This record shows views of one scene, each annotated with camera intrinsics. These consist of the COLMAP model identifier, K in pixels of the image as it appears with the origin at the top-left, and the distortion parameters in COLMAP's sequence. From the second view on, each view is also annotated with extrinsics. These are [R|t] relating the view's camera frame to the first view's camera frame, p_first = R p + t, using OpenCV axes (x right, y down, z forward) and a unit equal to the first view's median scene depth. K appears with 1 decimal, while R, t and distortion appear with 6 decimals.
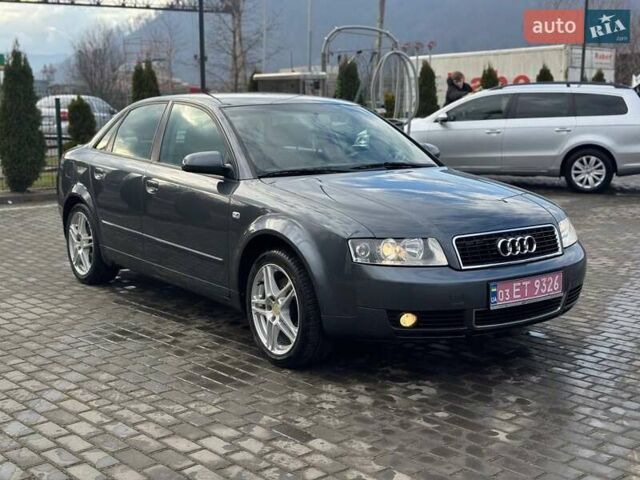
lens RADIAL K [[905.9, 0, 325.7], [0, 905.9, 241.0], [0, 0, 1]] dist [0.141752, 0.000000]
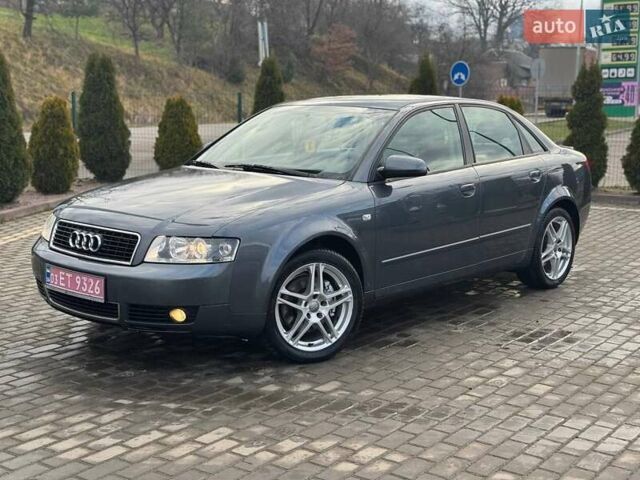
lens RADIAL K [[905.9, 0, 323.2], [0, 905.9, 239.4], [0, 0, 1]] dist [0.141752, 0.000000]
pose [[0.204133, 0.165372, -0.964874, 1.163582], [-0.165556, 0.977263, 0.132469, -0.164844], [0.964842, 0.132700, 0.226870, 0.929816]]
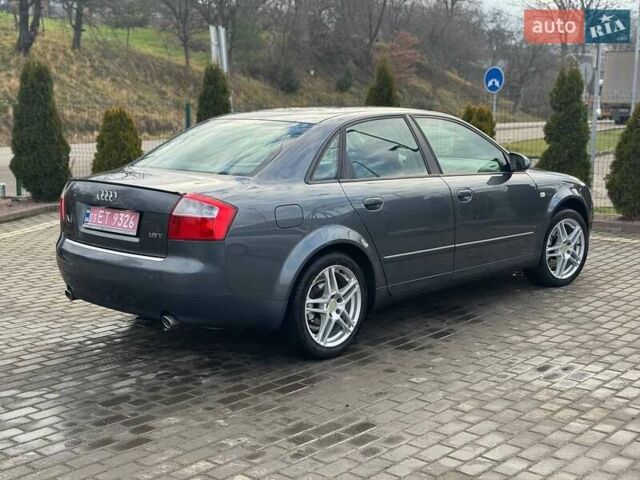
lens RADIAL K [[905.9, 0, 326.2], [0, 905.9, 225.8], [0, 0, 1]] dist [0.141752, 0.000000]
pose [[0.113521, 0.143846, -0.983067, 0.961048], [-0.158917, 0.979353, 0.124951, -0.228369], [0.980744, 0.142042, 0.134037, 1.292596]]
